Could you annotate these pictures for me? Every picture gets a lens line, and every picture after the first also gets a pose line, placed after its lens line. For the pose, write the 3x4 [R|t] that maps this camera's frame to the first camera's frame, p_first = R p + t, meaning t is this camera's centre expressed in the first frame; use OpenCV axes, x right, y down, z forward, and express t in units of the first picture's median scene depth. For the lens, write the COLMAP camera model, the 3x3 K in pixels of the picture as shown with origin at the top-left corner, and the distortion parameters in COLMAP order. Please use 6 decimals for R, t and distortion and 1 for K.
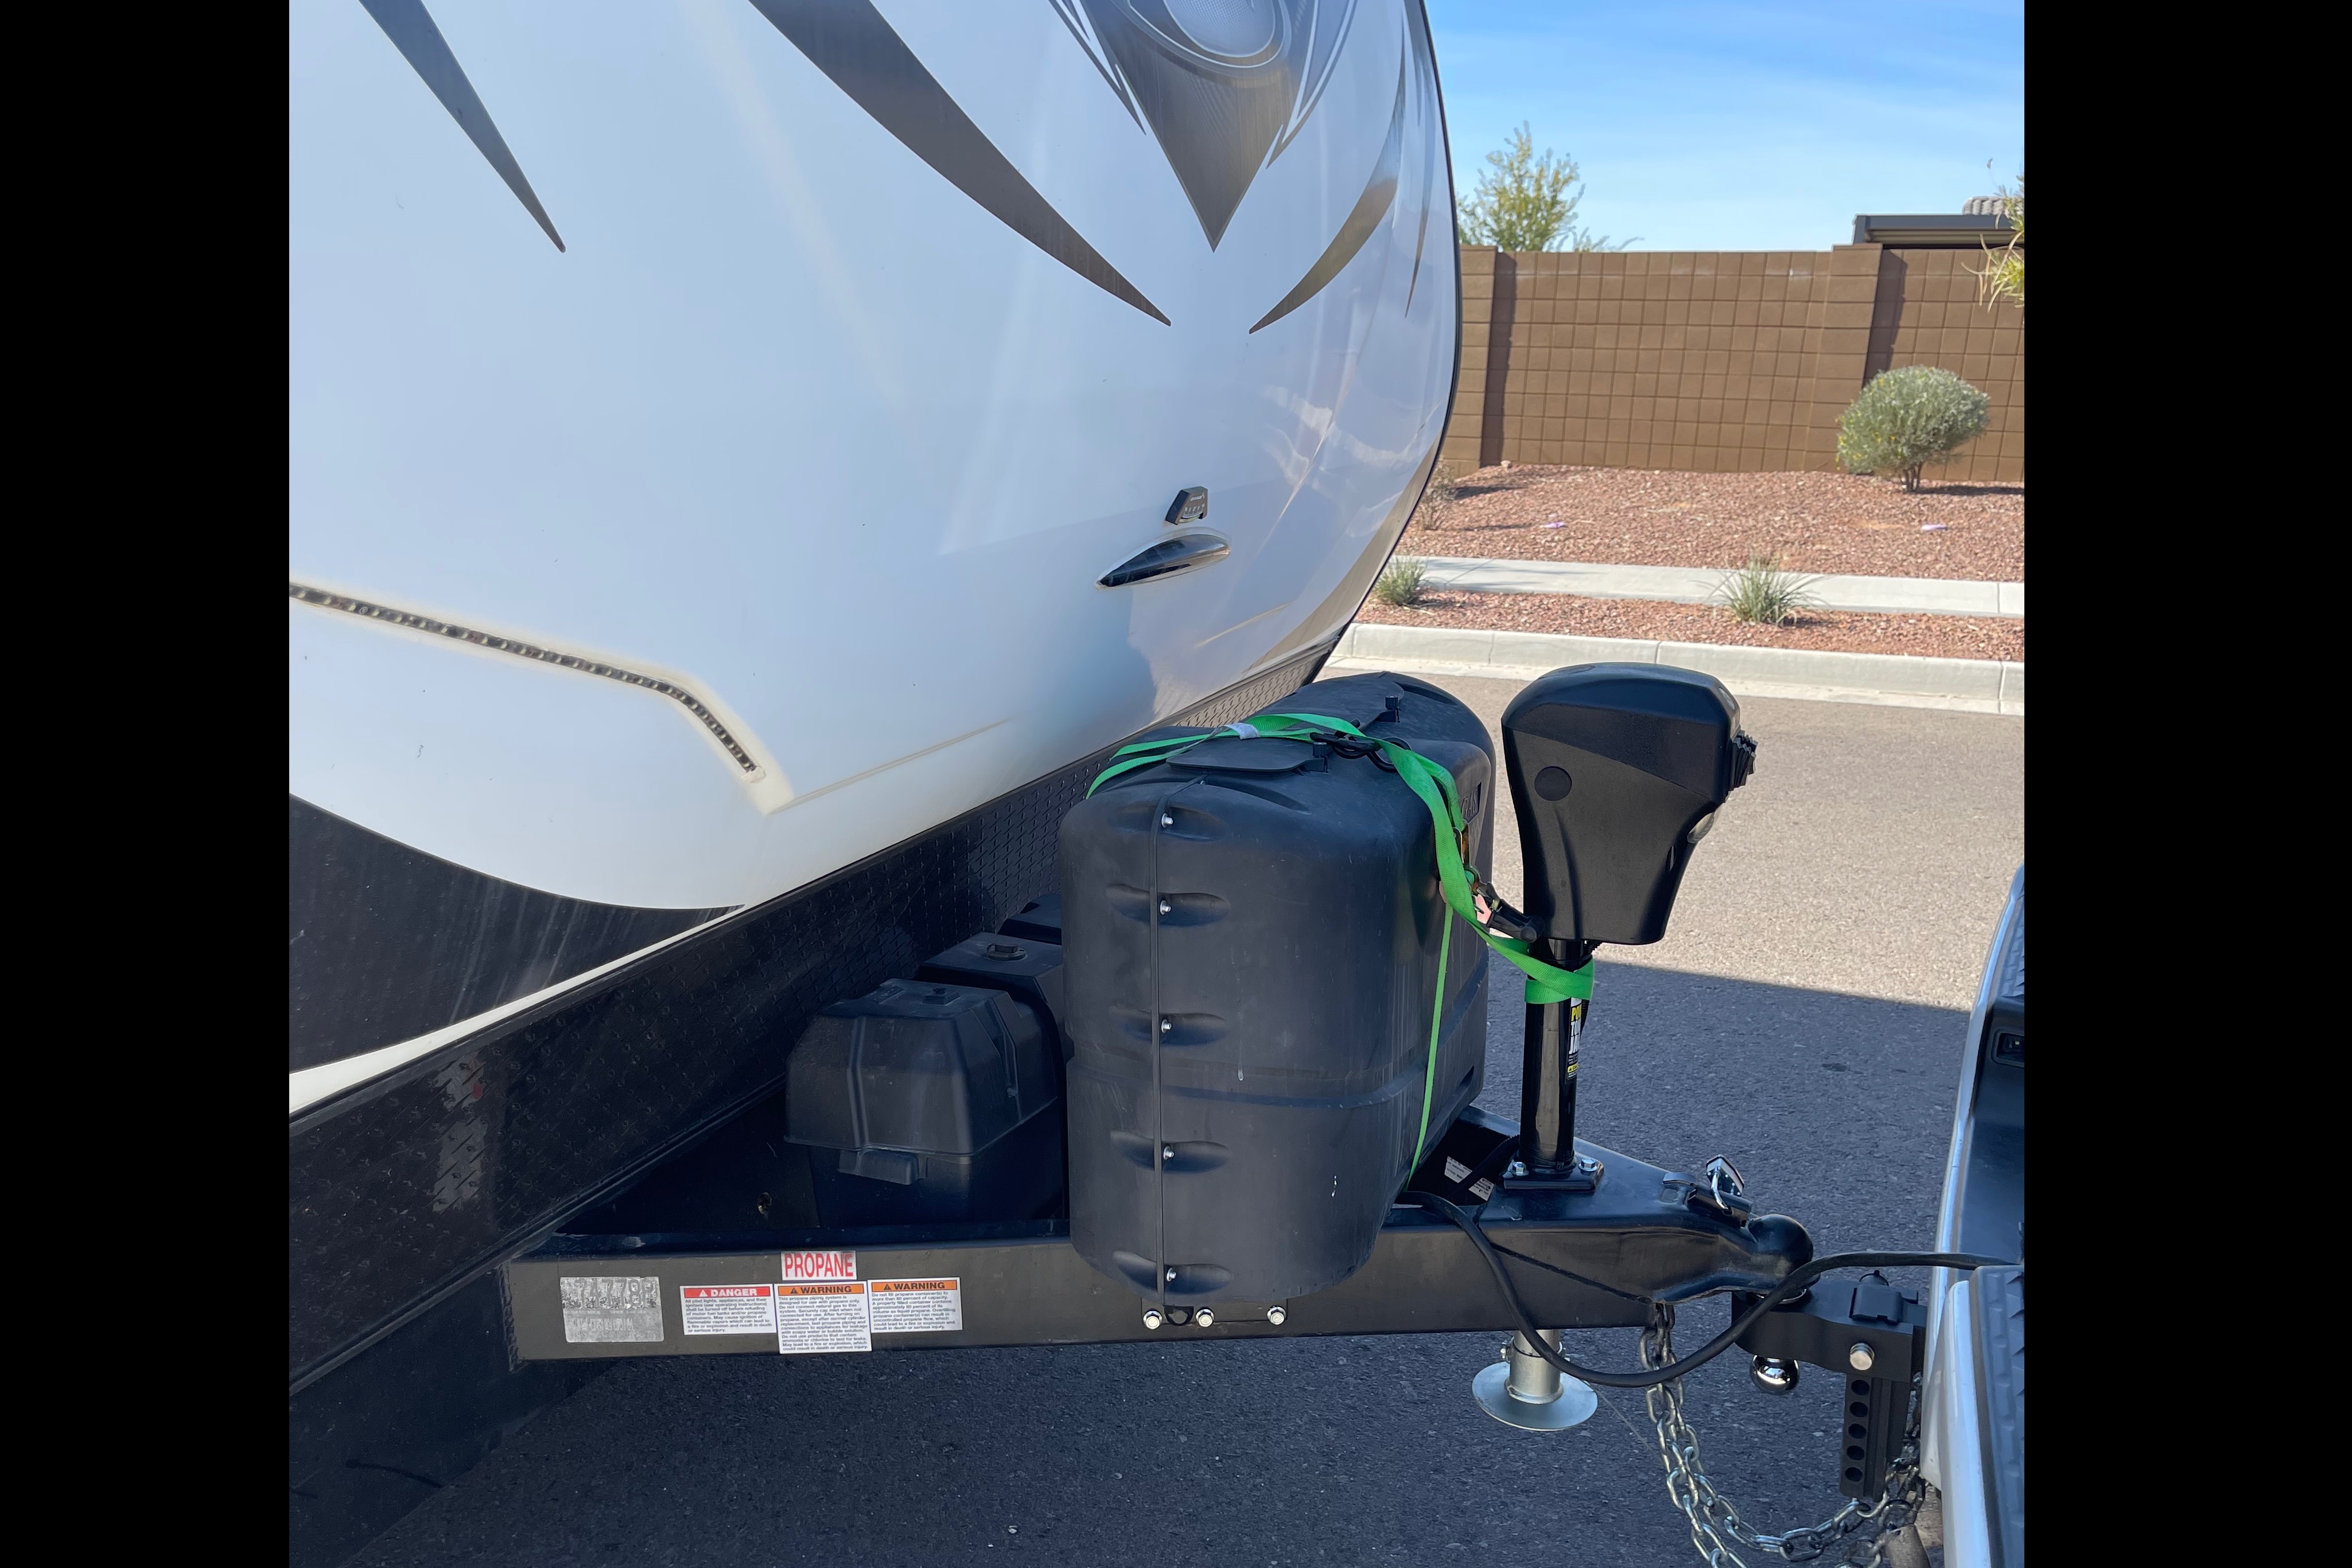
lens RADIAL K [[1627.9, 0, 1175.3], [0, 1627.9, 733.5], [0, 0, 1]] dist [0.079797, -0.072450]
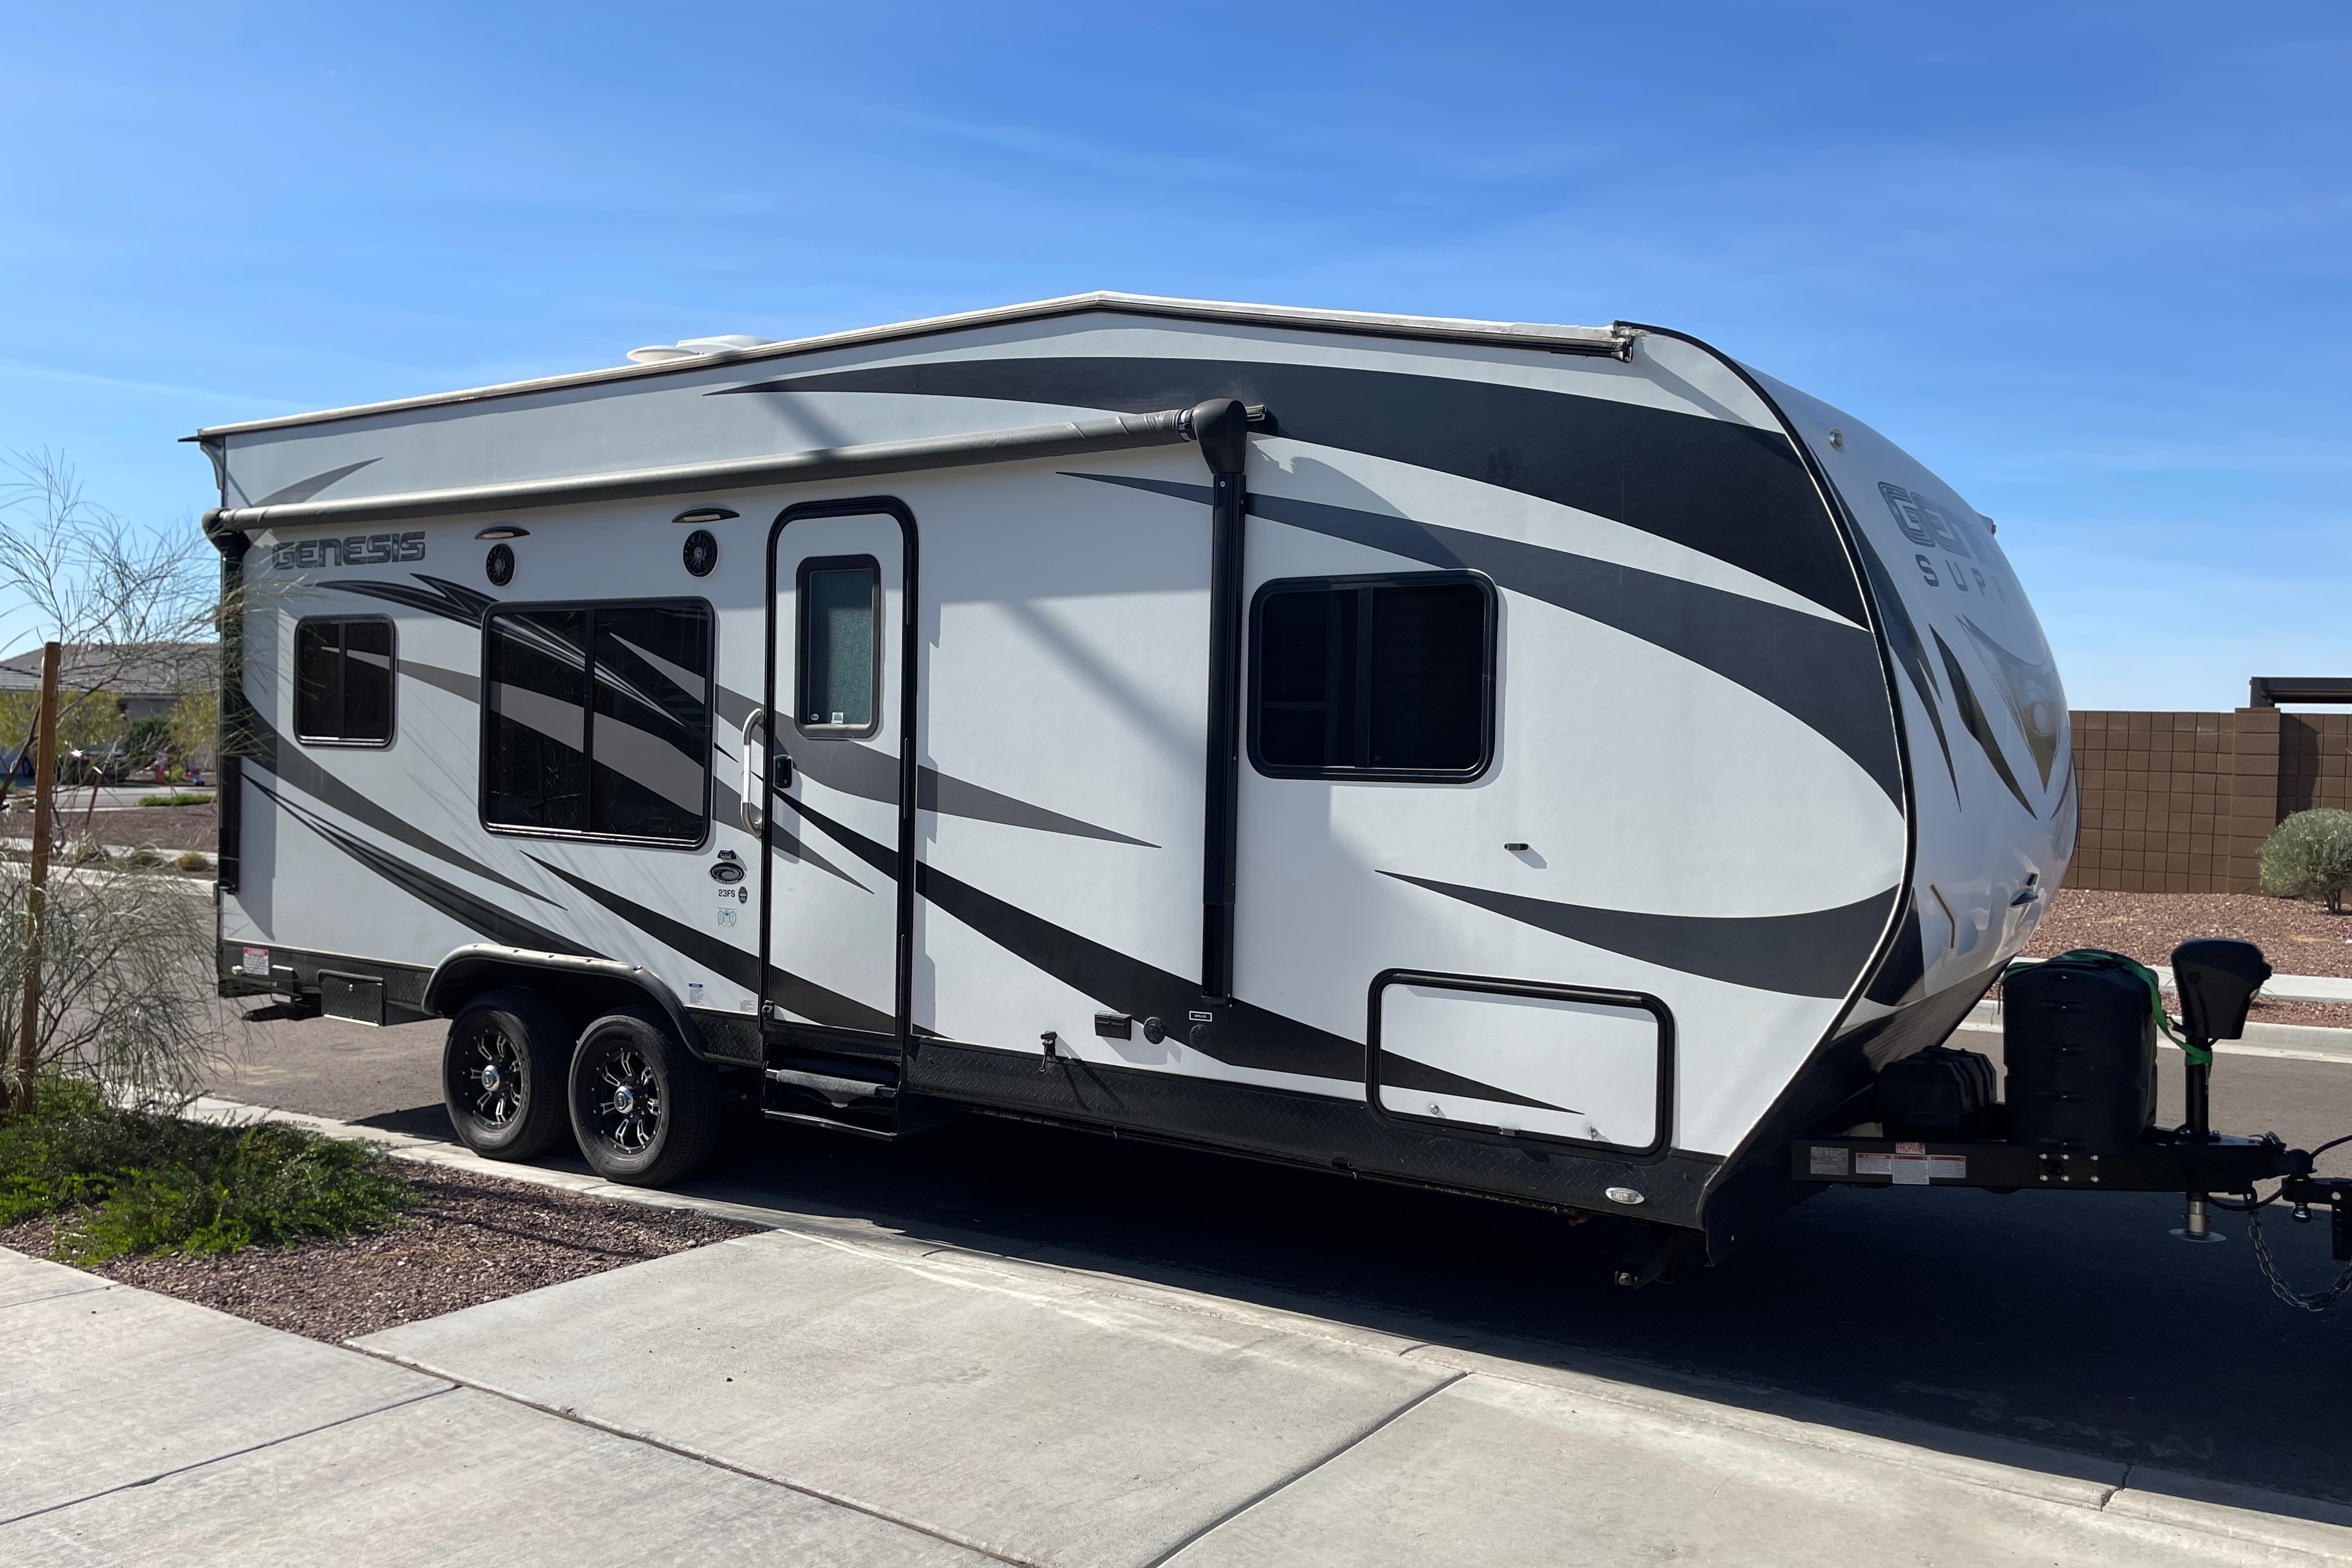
lens RADIAL K [[1628.0, 0, 1175.3], [0, 1628.0, 733.5], [0, 0, 1]] dist [0.079797, -0.072450]
pose [[0.981272, 0.003550, -0.192595, -0.144963], [-0.050909, 0.969059, -0.241520, 0.061653], [0.185779, 0.246802, 0.951091, -0.332063]]
